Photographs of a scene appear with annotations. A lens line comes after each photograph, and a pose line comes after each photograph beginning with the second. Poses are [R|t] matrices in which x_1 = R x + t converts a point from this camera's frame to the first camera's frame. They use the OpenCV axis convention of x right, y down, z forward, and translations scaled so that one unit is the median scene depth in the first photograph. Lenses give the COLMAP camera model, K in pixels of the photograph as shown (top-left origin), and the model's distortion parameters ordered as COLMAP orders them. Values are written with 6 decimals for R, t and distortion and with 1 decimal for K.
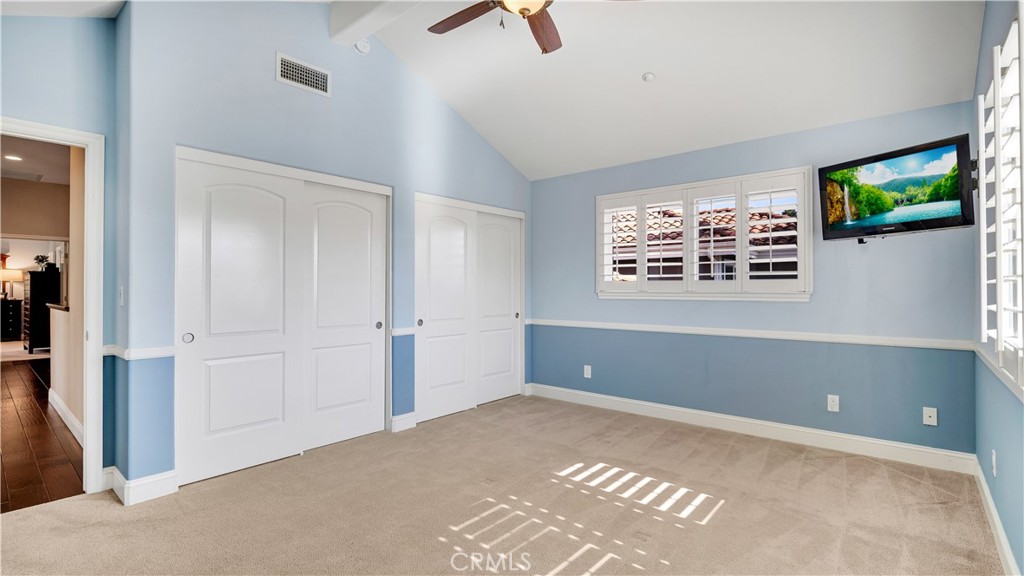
lens RADIAL K [[467.3, 0, 511.5], [0, 467.3, 288.2], [0, 0, 1]] dist [-0.010476, 0.002172]
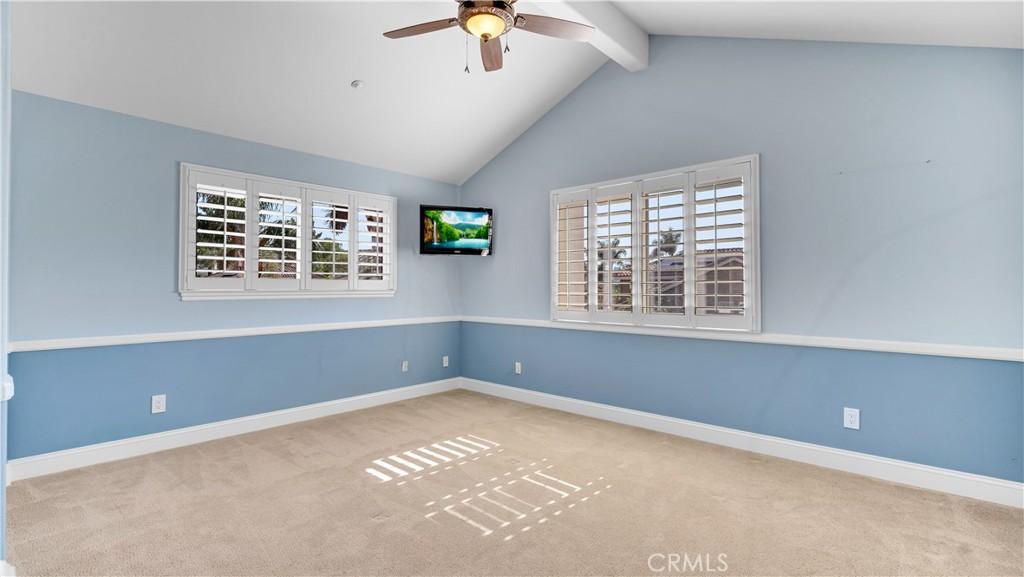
lens RADIAL K [[467.3, 0, 514.6], [0, 467.3, 287.5], [0, 0, 1]] dist [-0.010476, 0.002172]
pose [[0.041338, -0.001392, 0.999144, -0.855165], [0.001018, 0.999999, 0.001351, 0.002243], [-0.999145, 0.000962, 0.041339, 0.708320]]
